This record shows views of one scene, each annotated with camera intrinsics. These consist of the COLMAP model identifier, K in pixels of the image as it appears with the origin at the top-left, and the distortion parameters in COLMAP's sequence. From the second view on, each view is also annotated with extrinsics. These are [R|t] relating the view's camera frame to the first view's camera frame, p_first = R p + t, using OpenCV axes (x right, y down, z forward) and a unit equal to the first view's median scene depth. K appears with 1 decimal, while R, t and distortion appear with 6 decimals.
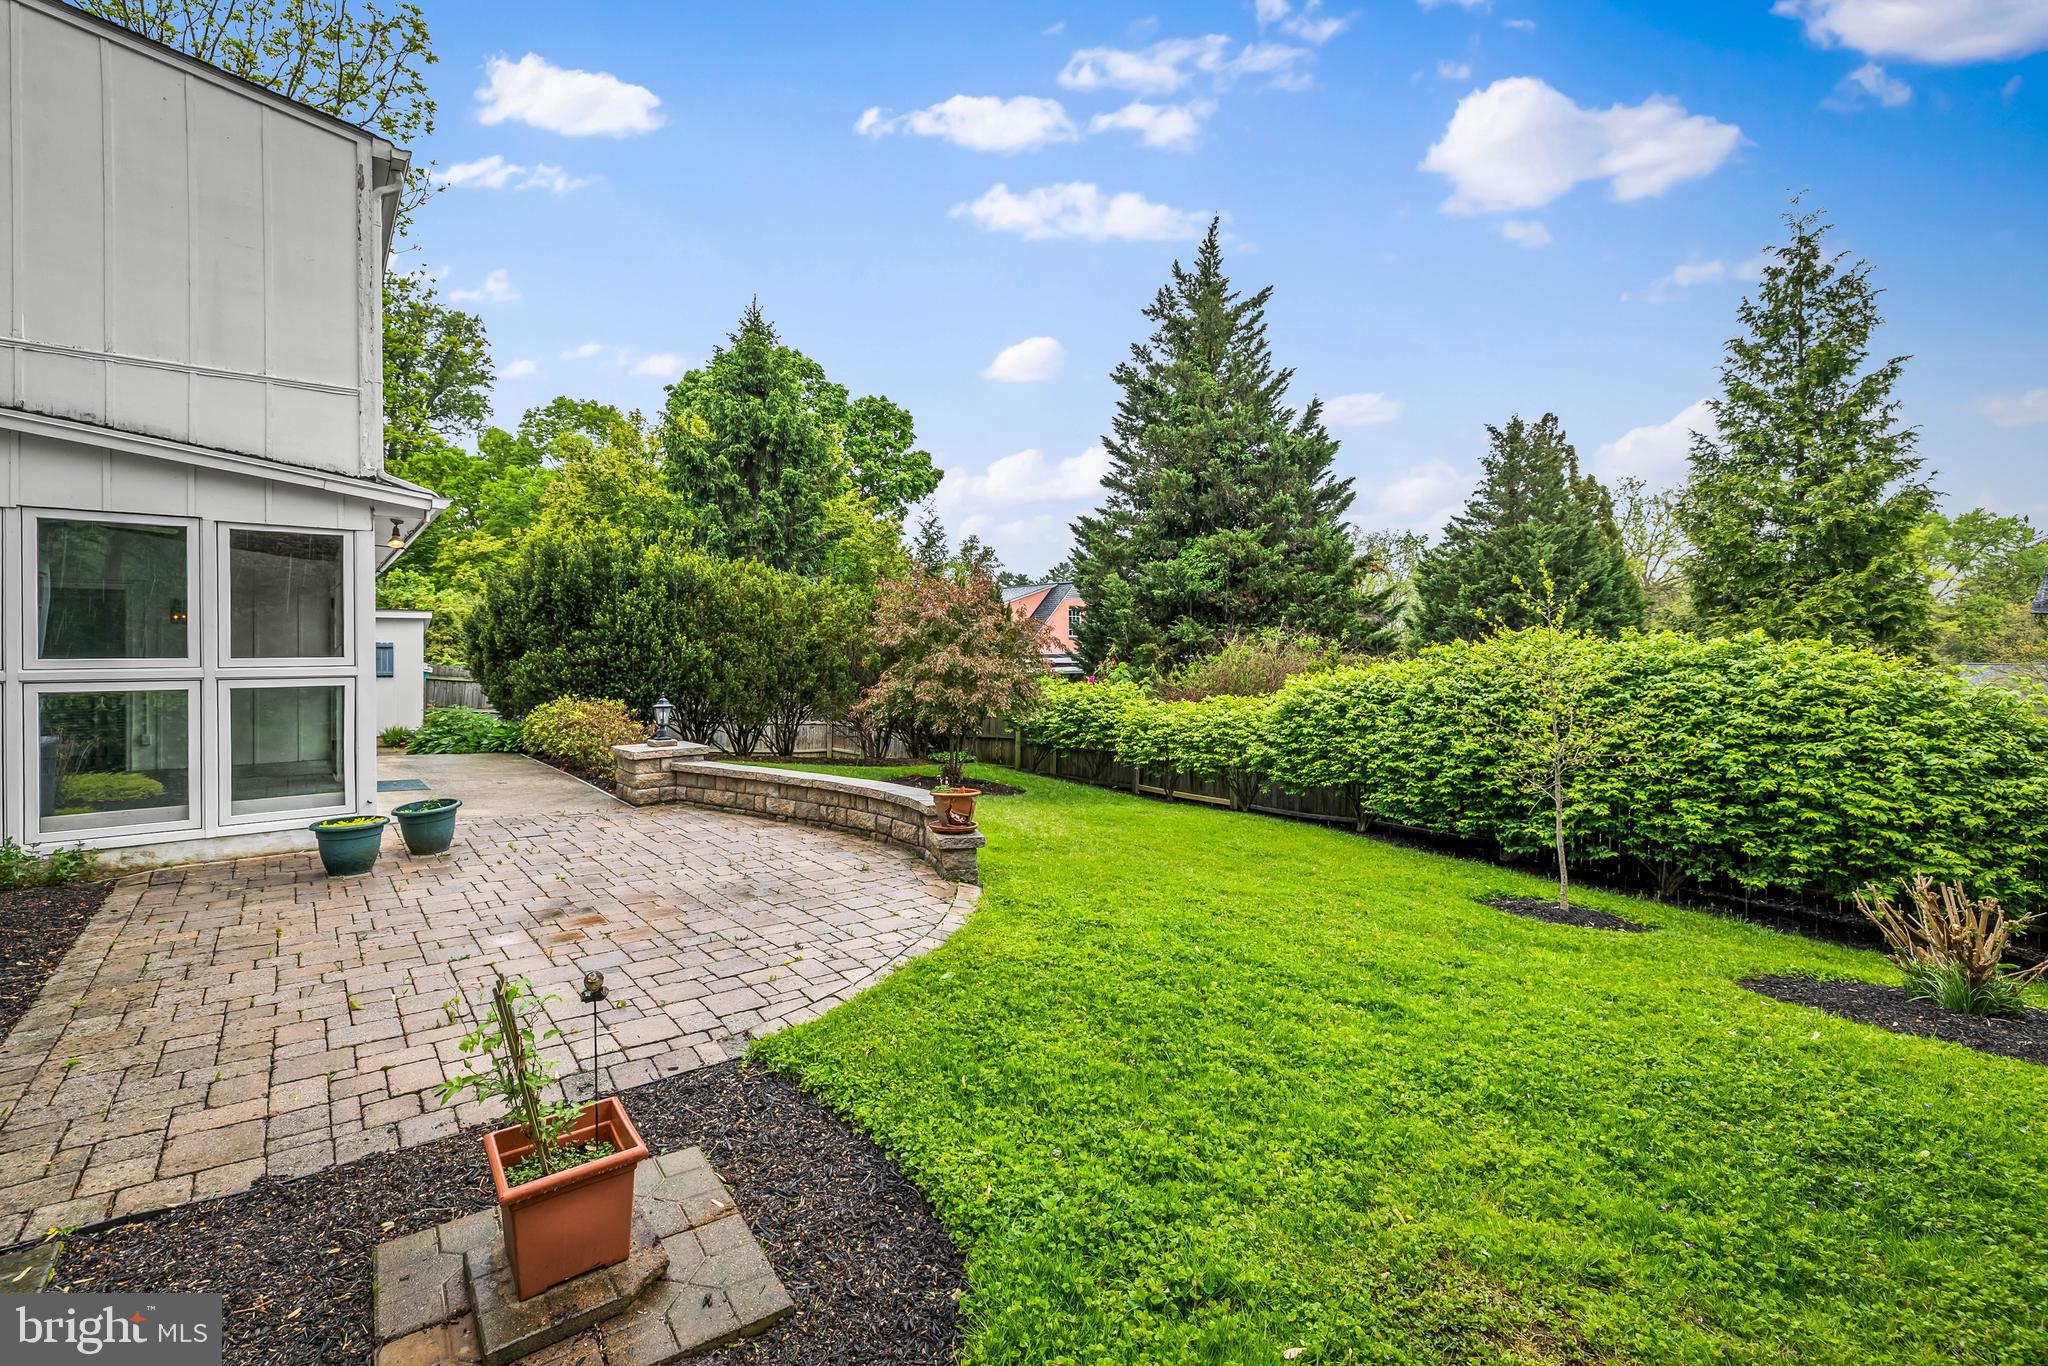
lens RADIAL K [[908.3, 0, 1004.5], [0, 908.3, 667.3], [0, 0, 1]] dist [0.009930, -0.001980]
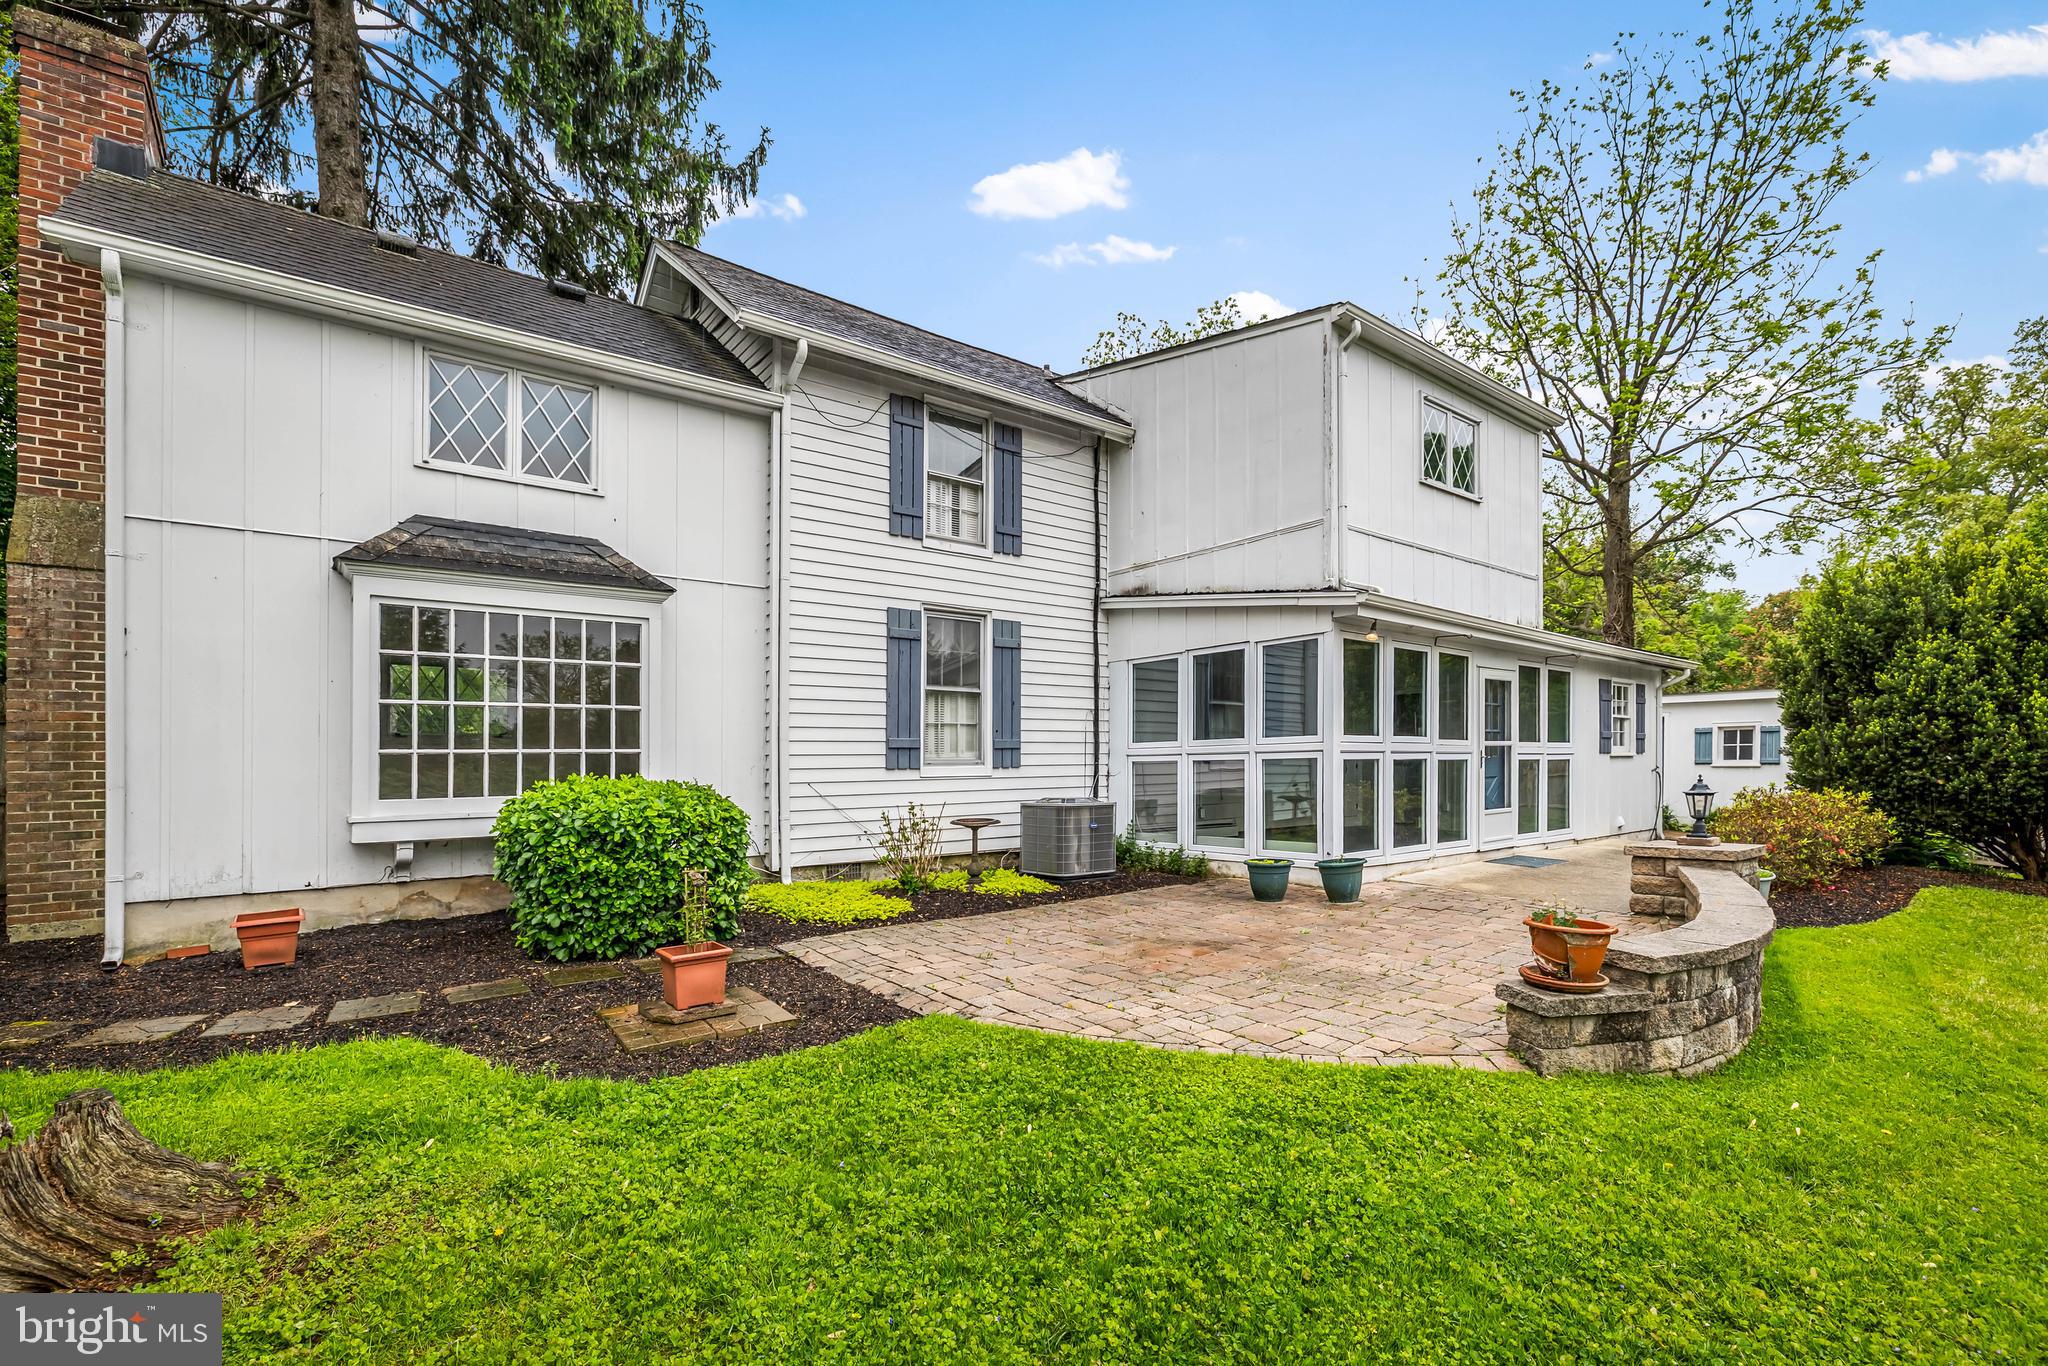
lens RADIAL K [[908.3, 0, 986.5], [0, 908.3, 733.4], [0, 0, 1]] dist [0.009930, -0.001980]
pose [[-0.014172, -0.024893, -0.999590, 0.410874], [-0.008134, 0.999660, -0.024779, 0.017537], [0.999866, 0.007779, -0.014370, 0.433222]]
